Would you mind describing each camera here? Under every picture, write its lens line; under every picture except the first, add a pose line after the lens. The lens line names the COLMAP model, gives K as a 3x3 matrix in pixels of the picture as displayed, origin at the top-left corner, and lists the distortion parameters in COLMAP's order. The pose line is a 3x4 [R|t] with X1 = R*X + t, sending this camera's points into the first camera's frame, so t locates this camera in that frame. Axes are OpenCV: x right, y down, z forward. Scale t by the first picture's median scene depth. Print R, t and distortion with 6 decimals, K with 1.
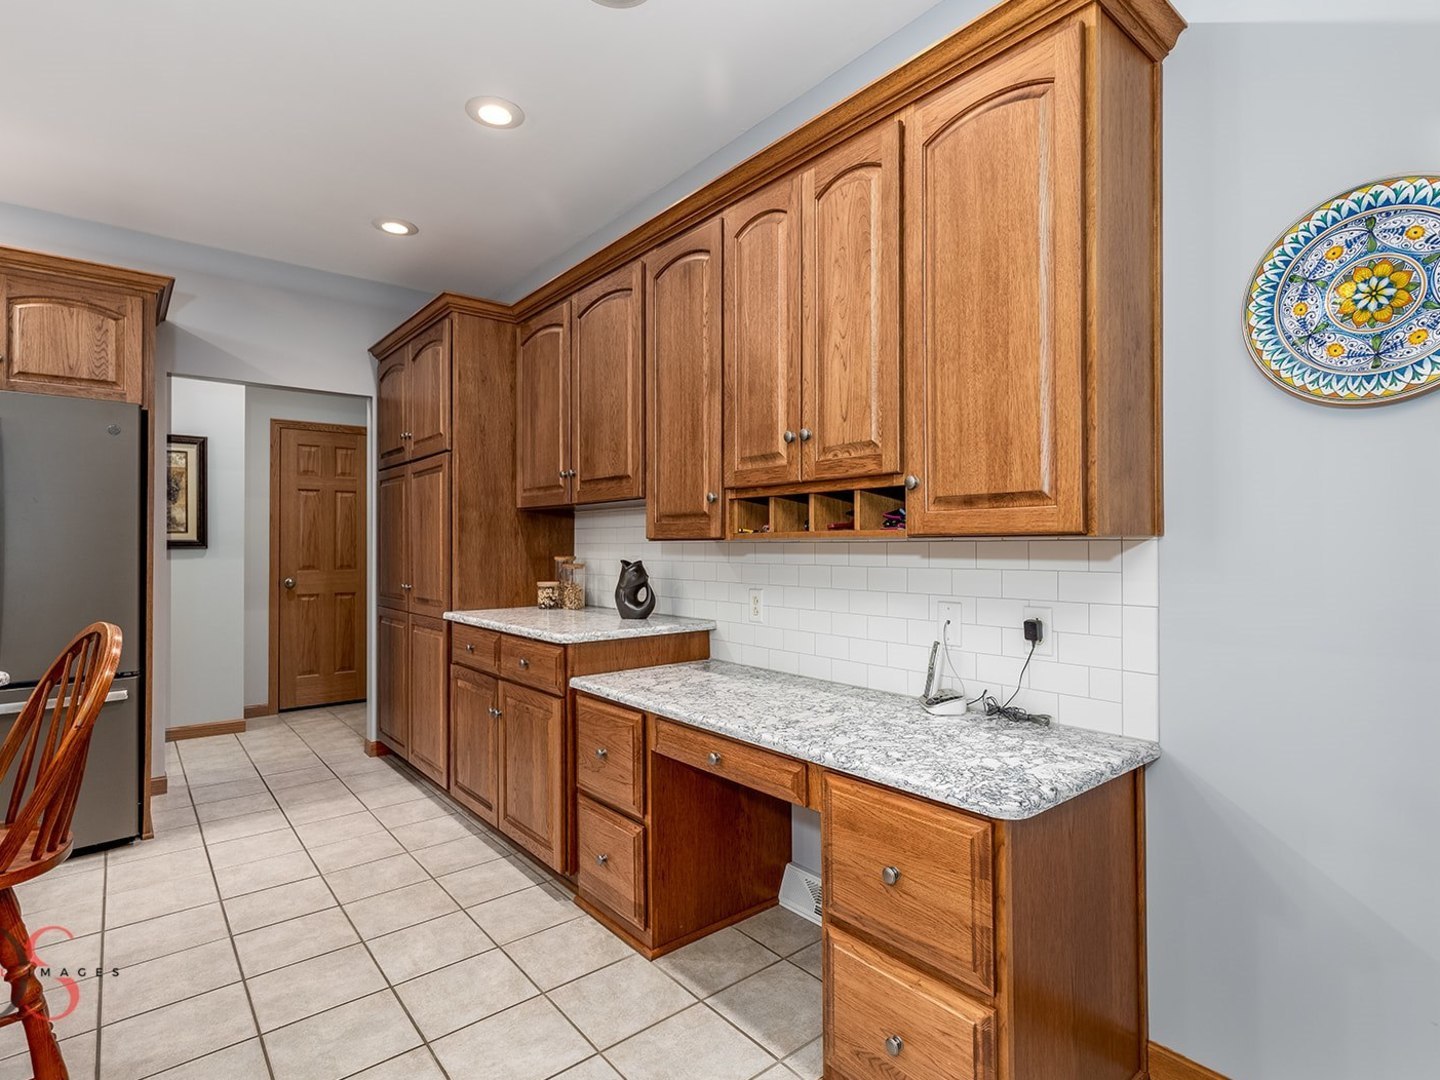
lens RADIAL K [[733.7, 0, 742.0], [0, 733.7, 539.8], [0, 0, 1]] dist [0.014878, -0.008388]
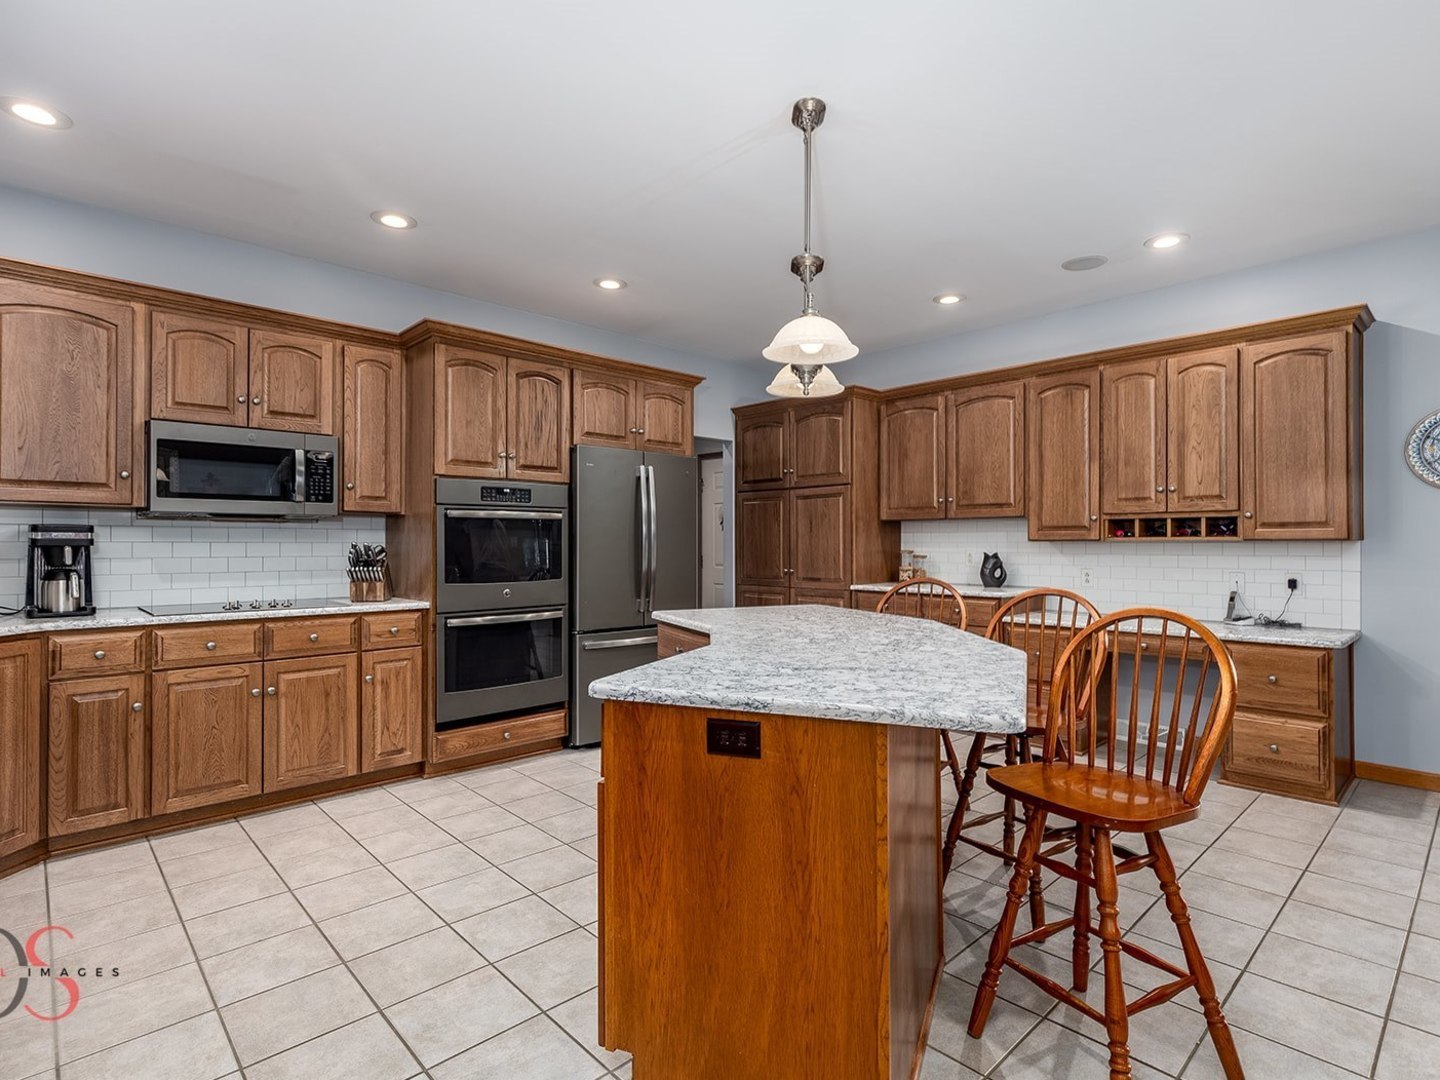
lens RADIAL K [[733.7, 0, 742.0], [0, 733.7, 539.8], [0, 0, 1]] dist [0.014878, -0.008388]
pose [[0.997922, 0.000264, 0.064436, -0.987587], [-0.000661, 0.999981, 0.006141, -0.012817], [-0.064433, -0.006171, 0.997903, -0.765763]]
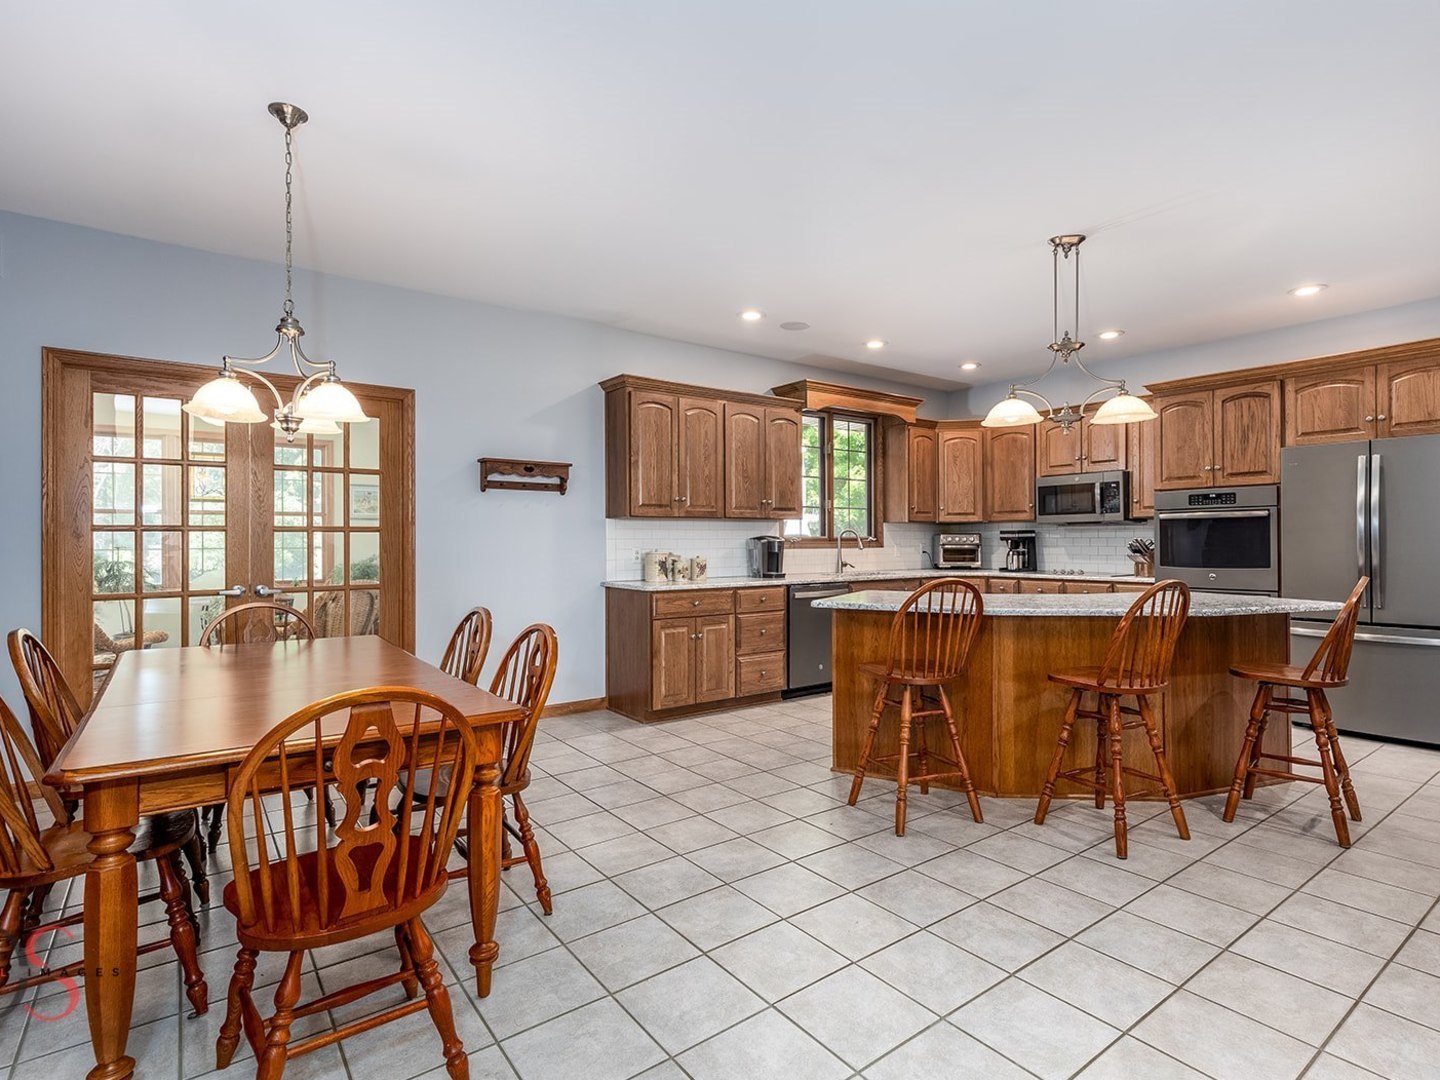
lens RADIAL K [[733.7, 0, 742.0], [0, 733.7, 539.8], [0, 0, 1]] dist [0.014878, -0.008388]
pose [[-0.056083, -0.003905, -0.998418, 0.720398], [0.014050, 0.999890, -0.004700, 0.003119], [0.998327, -0.014292, -0.056022, -0.317725]]
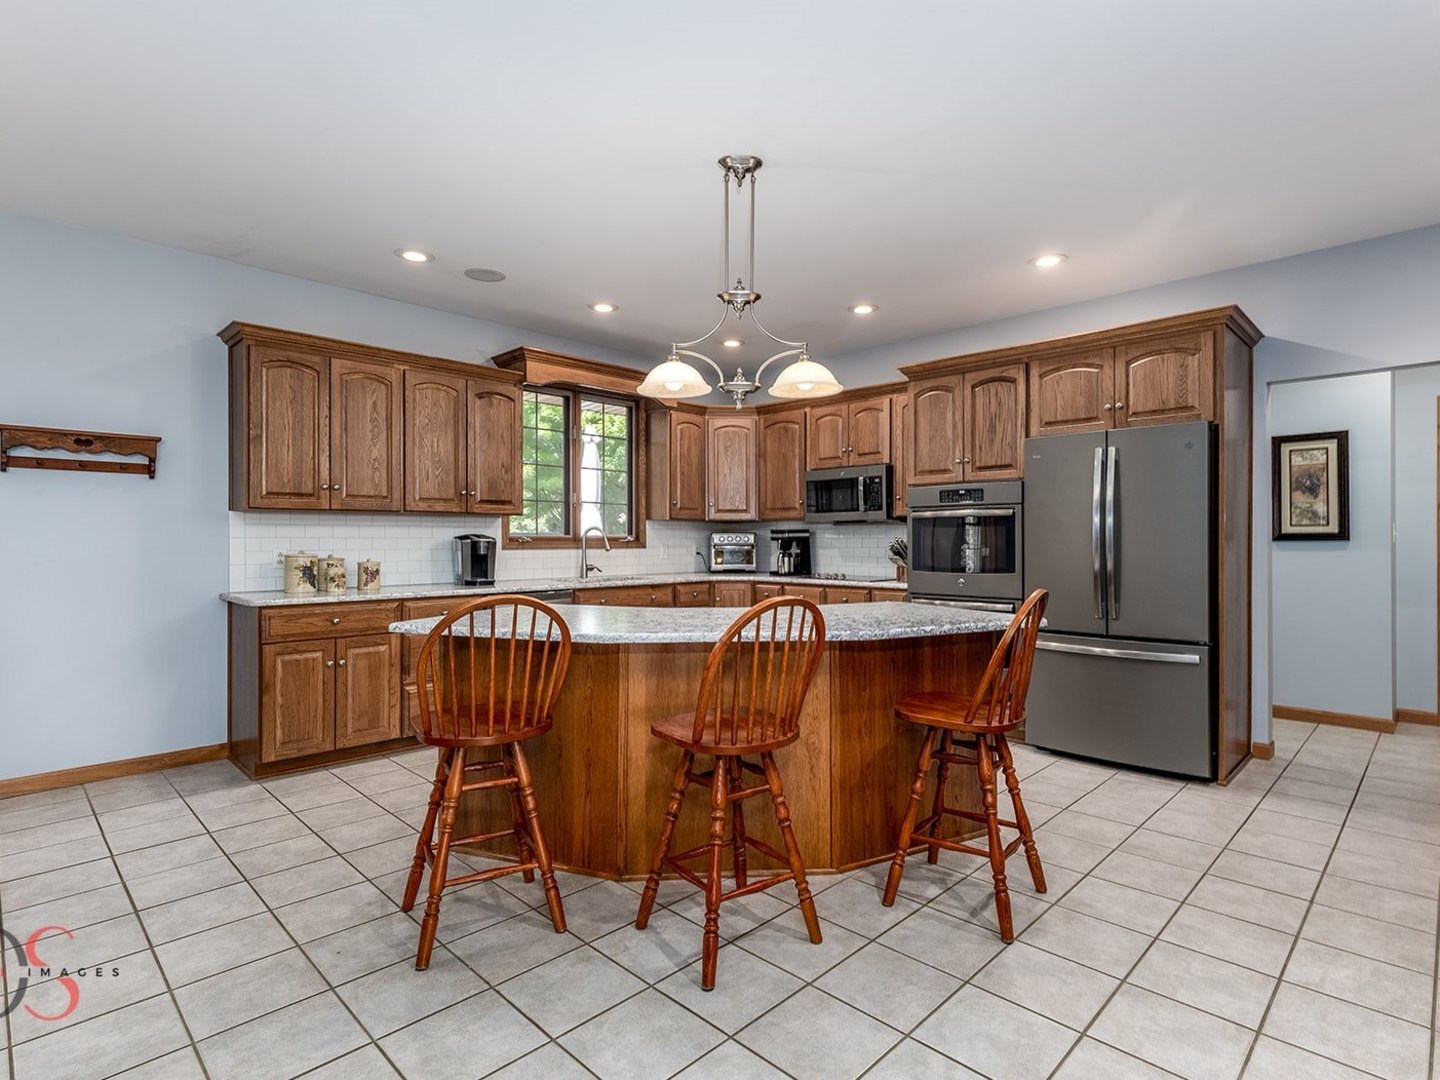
lens RADIAL K [[733.7, 0, 742.0], [0, 733.7, 539.8], [0, 0, 1]] dist [0.014878, -0.008388]
pose [[0.095537, -0.002076, -0.995424, 0.367899], [0.010989, 0.999939, -0.001031, 0.004378], [0.995365, -0.010840, 0.095554, 0.154138]]
